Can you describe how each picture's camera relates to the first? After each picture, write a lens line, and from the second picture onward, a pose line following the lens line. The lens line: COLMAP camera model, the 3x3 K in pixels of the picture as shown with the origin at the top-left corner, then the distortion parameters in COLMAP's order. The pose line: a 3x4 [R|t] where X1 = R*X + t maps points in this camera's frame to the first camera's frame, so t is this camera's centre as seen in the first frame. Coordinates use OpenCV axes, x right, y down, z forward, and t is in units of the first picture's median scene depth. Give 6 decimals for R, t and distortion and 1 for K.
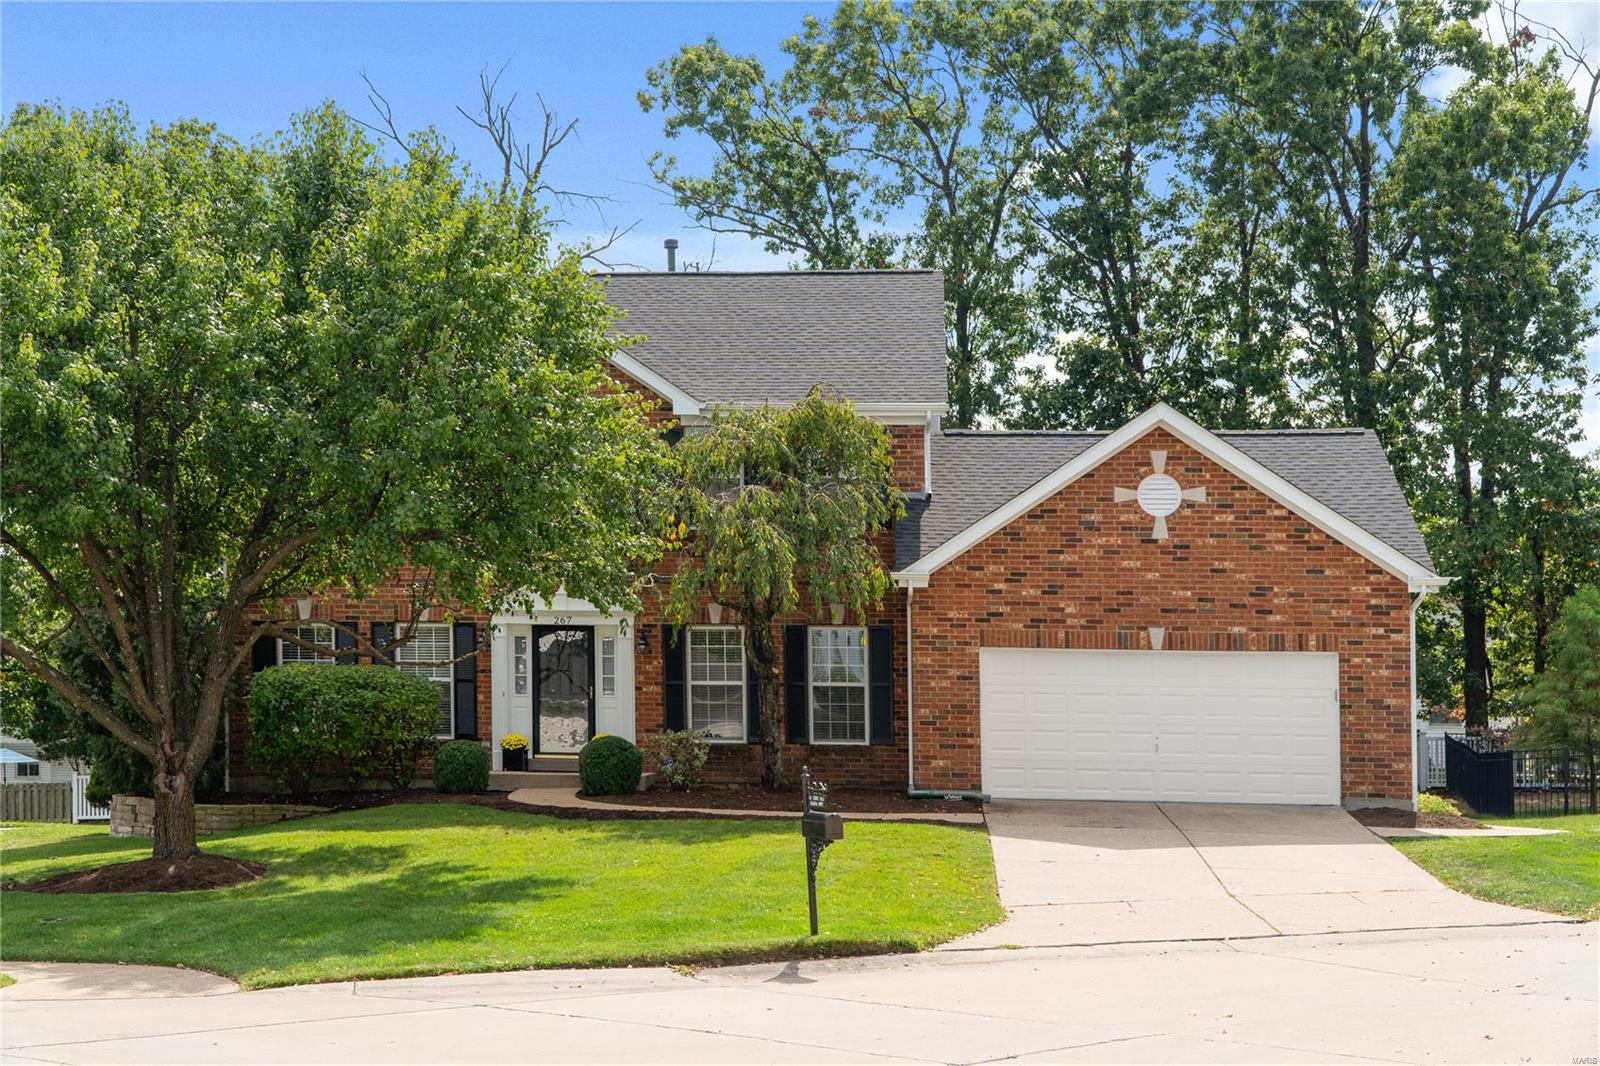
lens RADIAL K [[2114.2, 0, 799.8], [0, 2114.2, 536.9], [0, 0, 1]] dist [0.063451, 0.000000]
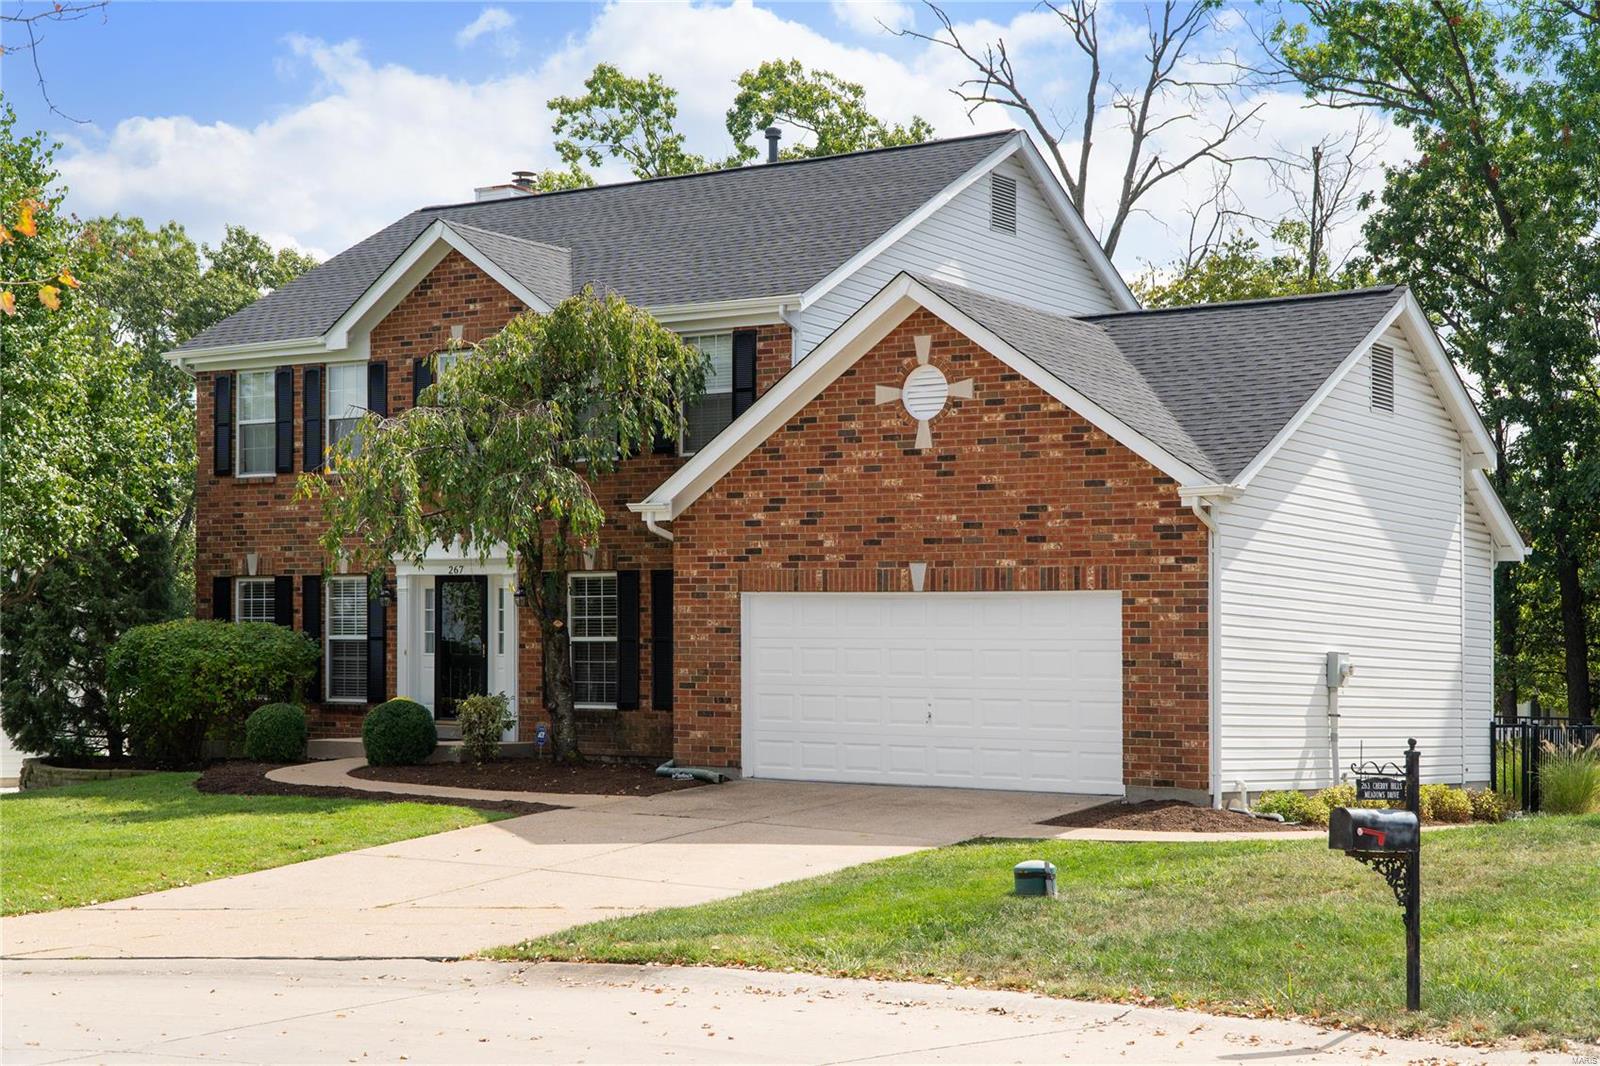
lens RADIAL K [[2286.6, 0, 800.0], [0, 2286.6, 528.6], [0, 0, 1]] dist [0.058080, 0.000000]
pose [[0.891557, -0.029268, -0.451961, 0.508130], [0.037343, 0.999262, 0.008953, 0.020969], [0.451366, -0.024860, 0.891993, 0.229946]]
